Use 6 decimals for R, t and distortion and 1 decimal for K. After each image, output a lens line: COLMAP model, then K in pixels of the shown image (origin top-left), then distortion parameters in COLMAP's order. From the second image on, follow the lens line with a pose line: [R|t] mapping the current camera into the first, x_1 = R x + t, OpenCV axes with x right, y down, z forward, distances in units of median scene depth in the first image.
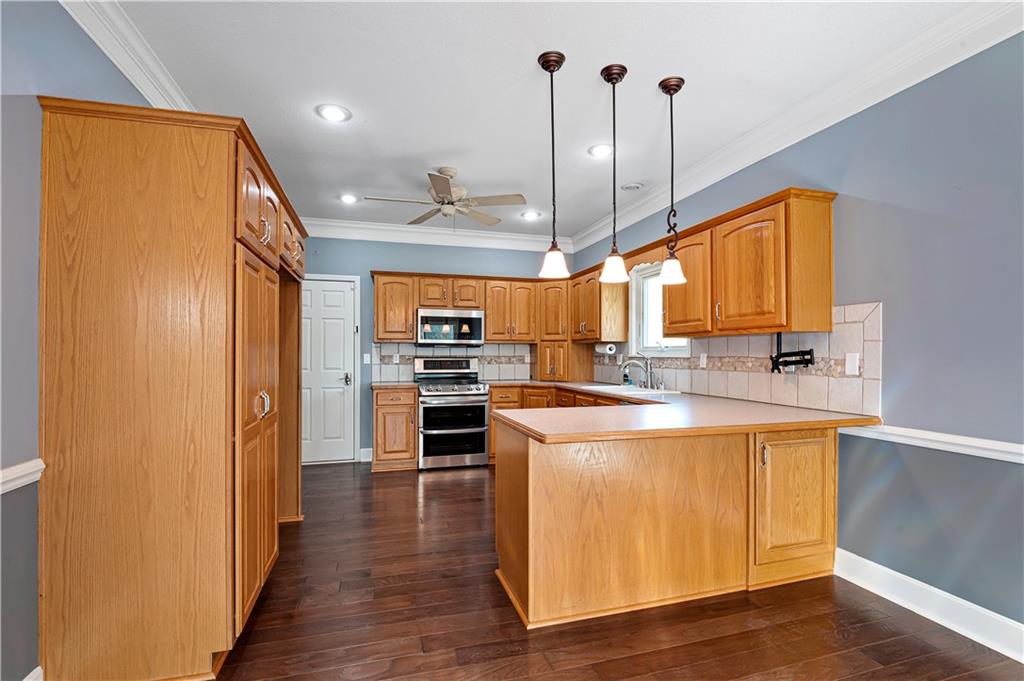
lens RADIAL K [[480.2, 0, 510.4], [0, 480.2, 337.5], [0, 0, 1]] dist [-0.006098, -0.003934]
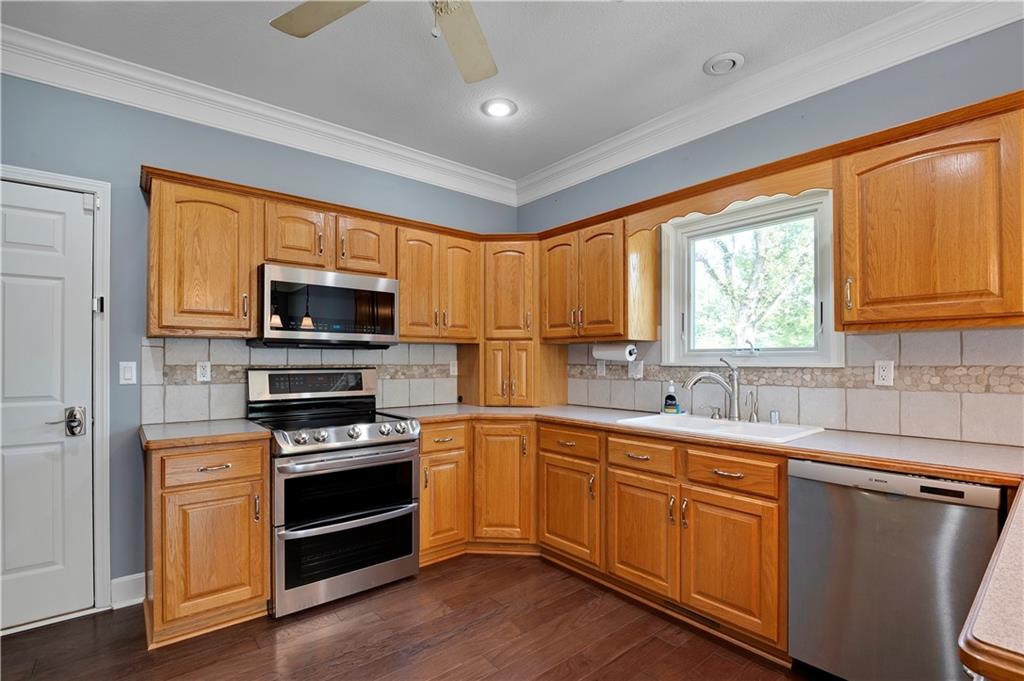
lens RADIAL K [[480.2, 0, 514.1], [0, 480.2, 353.7], [0, 0, 1]] dist [-0.006098, -0.003934]
pose [[0.918384, 0.004021, 0.395670, -0.147714], [-0.012006, 0.999771, 0.017707, 0.014612], [-0.395508, -0.021012, 0.918222, 0.458834]]
